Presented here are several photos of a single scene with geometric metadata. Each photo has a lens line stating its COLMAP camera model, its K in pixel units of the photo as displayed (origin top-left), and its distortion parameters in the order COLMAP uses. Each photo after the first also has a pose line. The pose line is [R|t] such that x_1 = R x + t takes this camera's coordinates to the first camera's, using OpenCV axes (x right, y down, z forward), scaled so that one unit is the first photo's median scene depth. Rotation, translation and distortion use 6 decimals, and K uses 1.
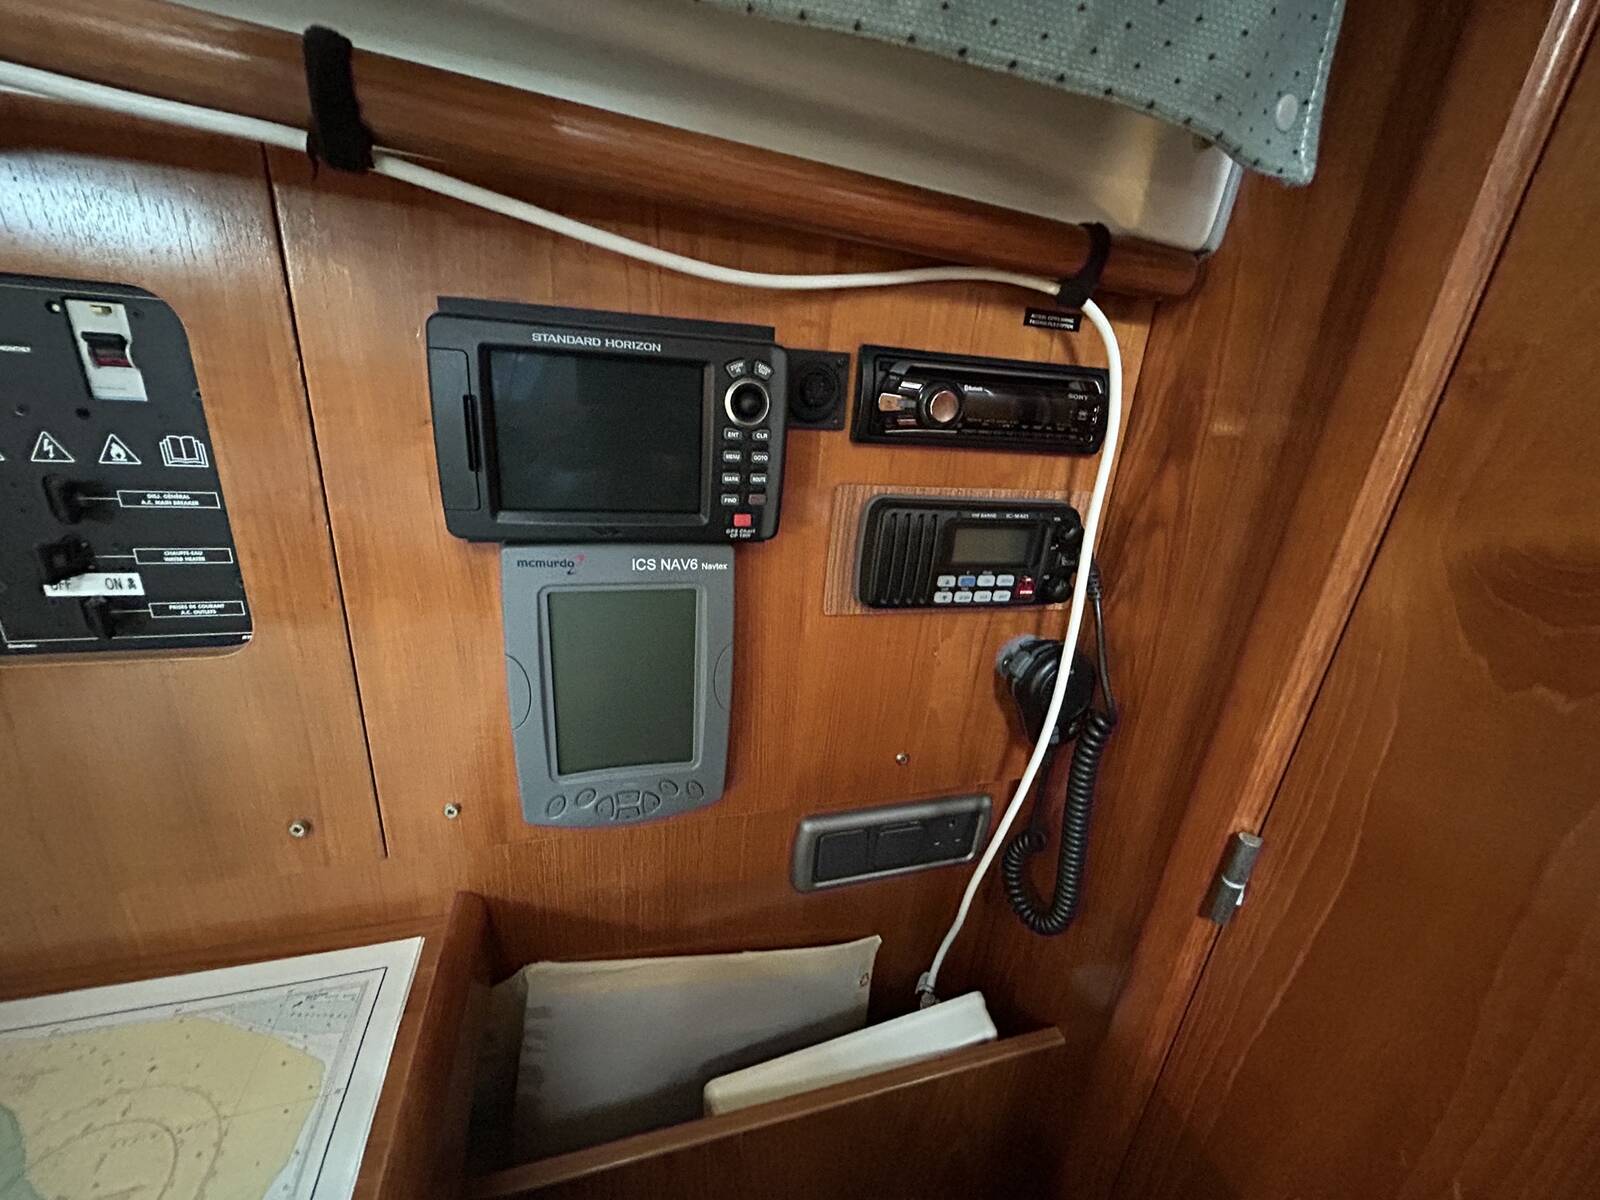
lens RADIAL K [[645.6, 0, 796.3], [0, 645.6, 597.5], [0, 0, 1]] dist [-0.001595, -0.000358]
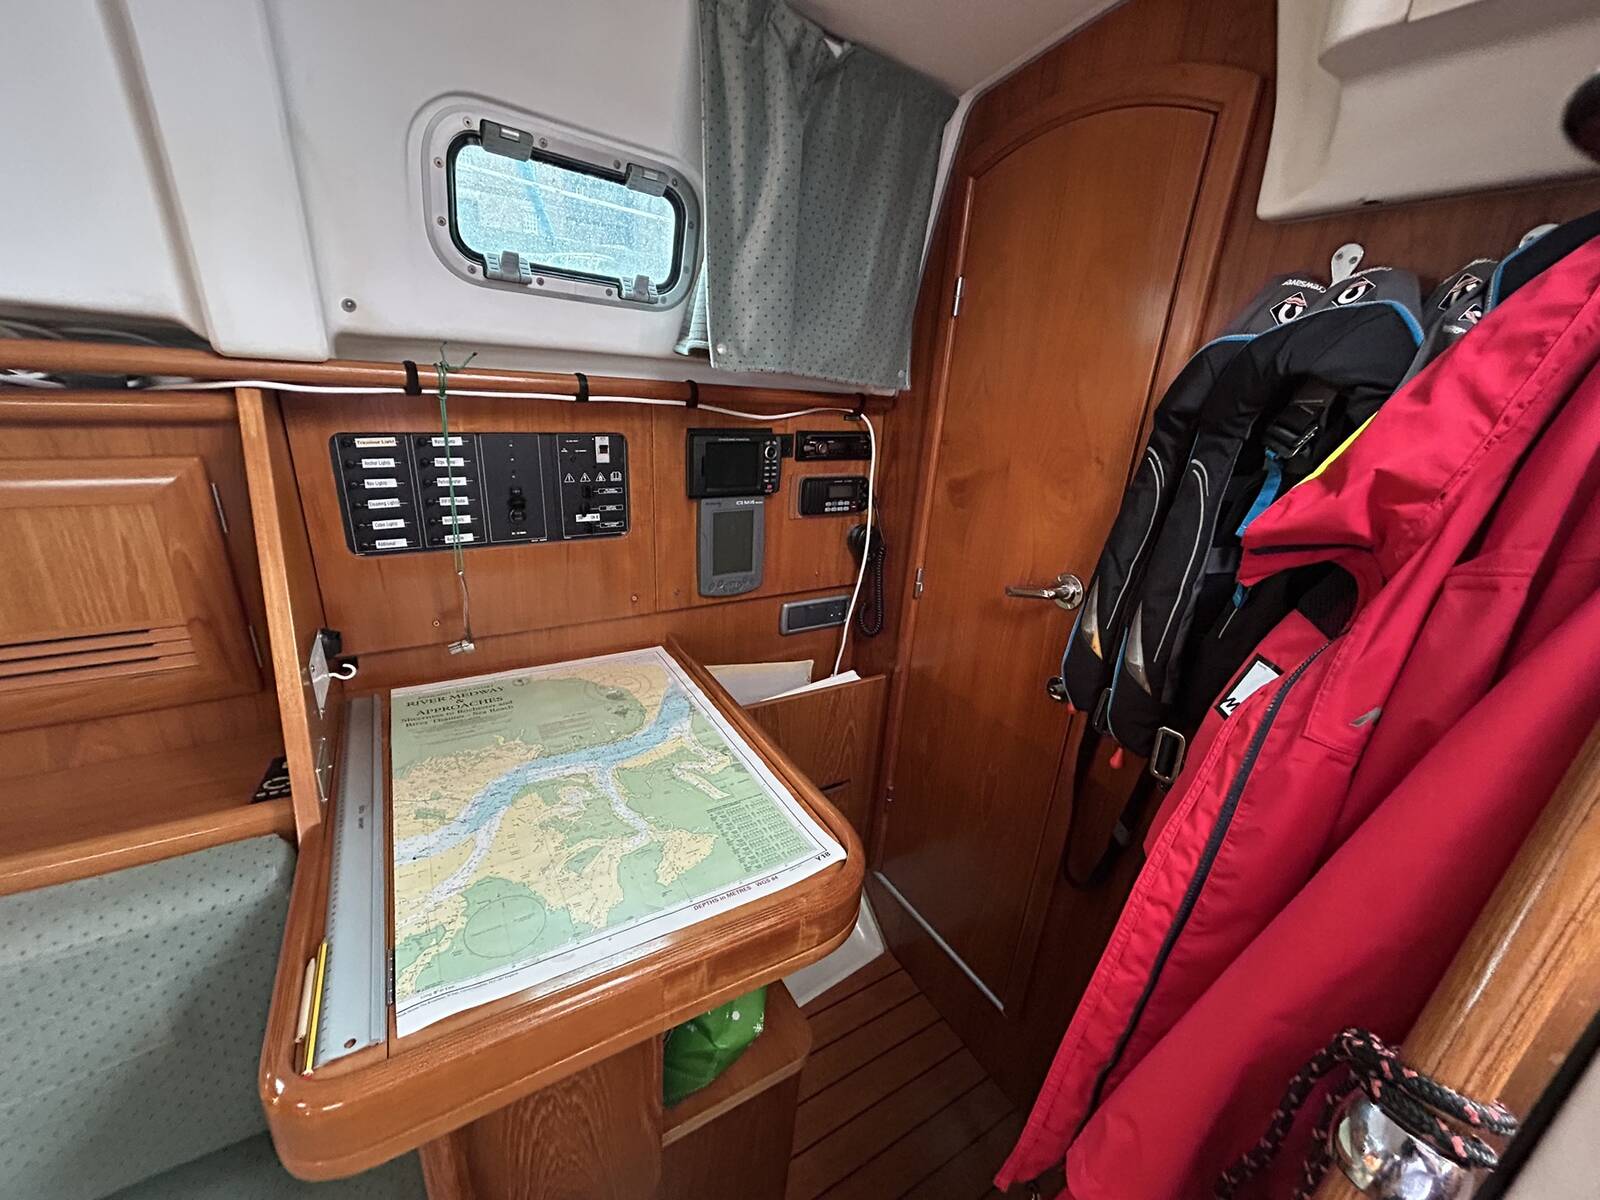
lens RADIAL K [[641.0, 0, 795.5], [0, 641.0, 602.6], [0, 0, 1]] dist [-0.002302, 0.000129]
pose [[0.970707, -0.106426, 0.215408, -0.629955], [0.102403, 0.994297, 0.029785, 0.337451], [-0.217349, -0.006854, 0.976070, -1.957356]]
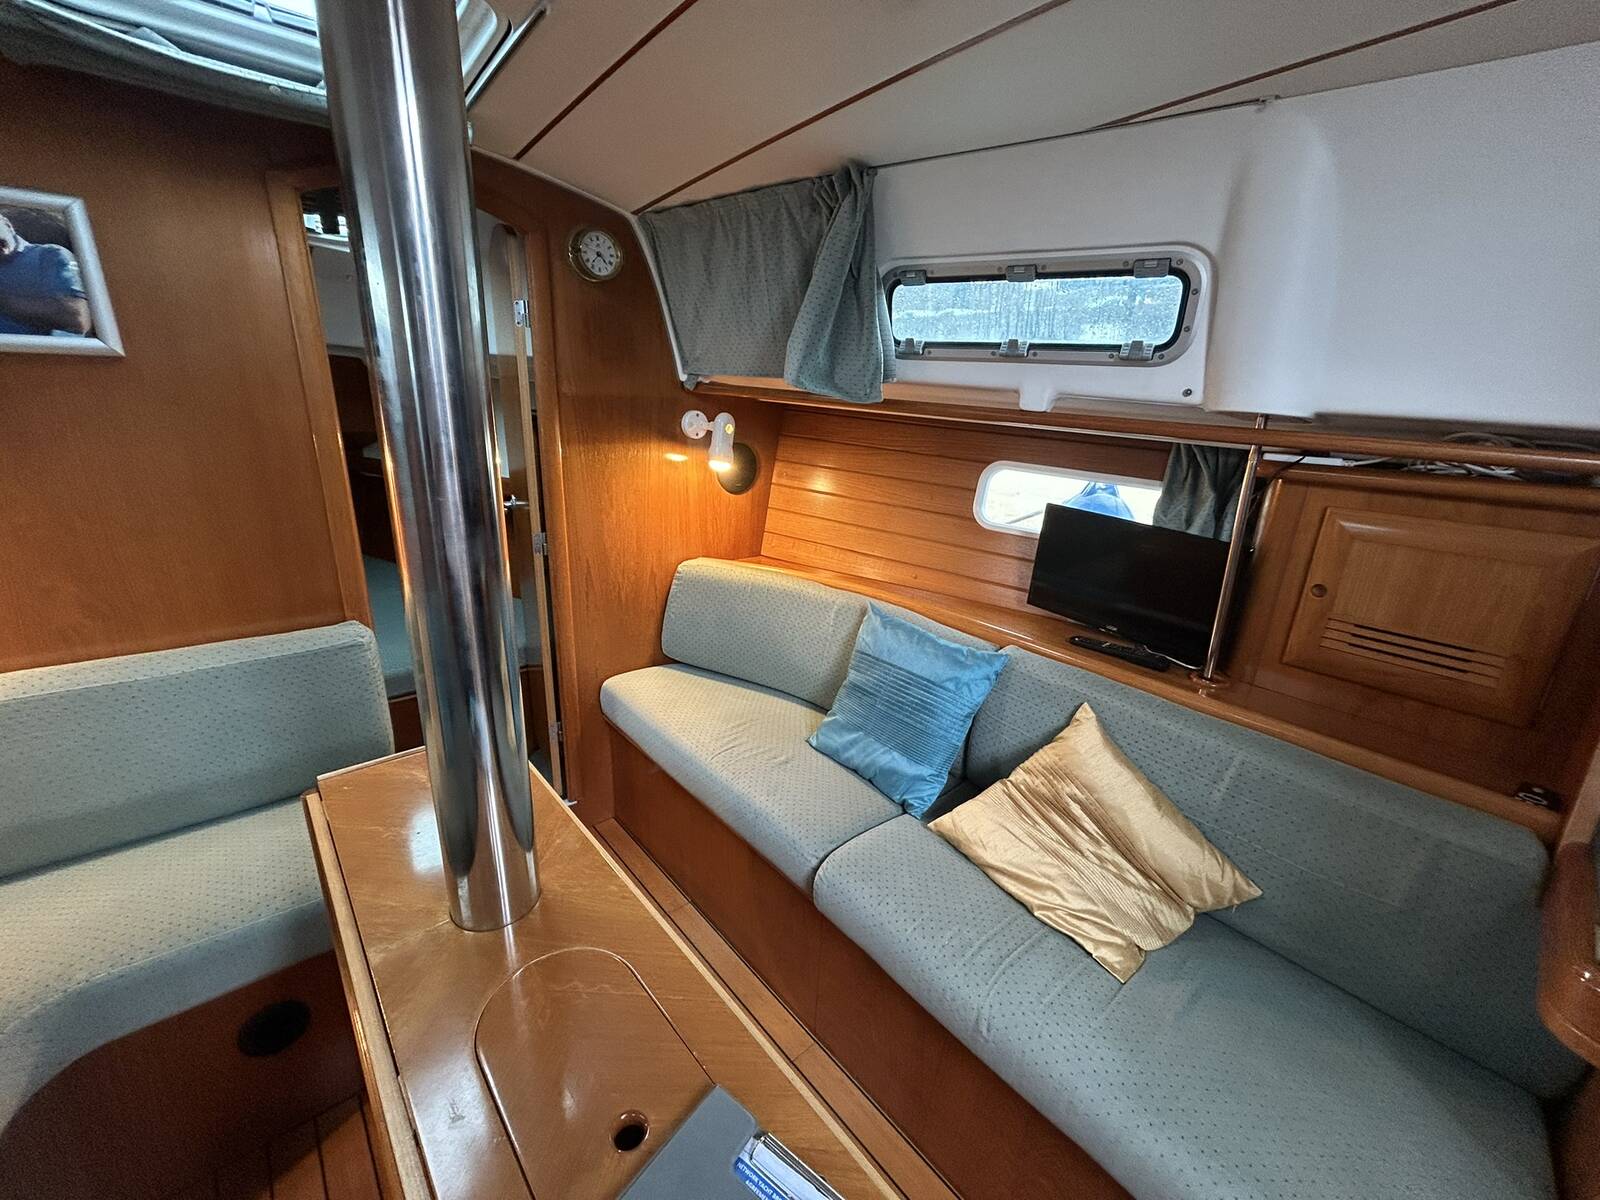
lens RADIAL K [[641.0, 0, 795.5], [0, 641.0, 602.6], [0, 0, 1]] dist [-0.002302, 0.000129]
pose [[0.417271, 0.215266, -0.882919, -1.007128], [-0.319221, 0.944350, 0.079378, 0.745466], [0.850871, 0.248724, 0.462768, -3.230527]]
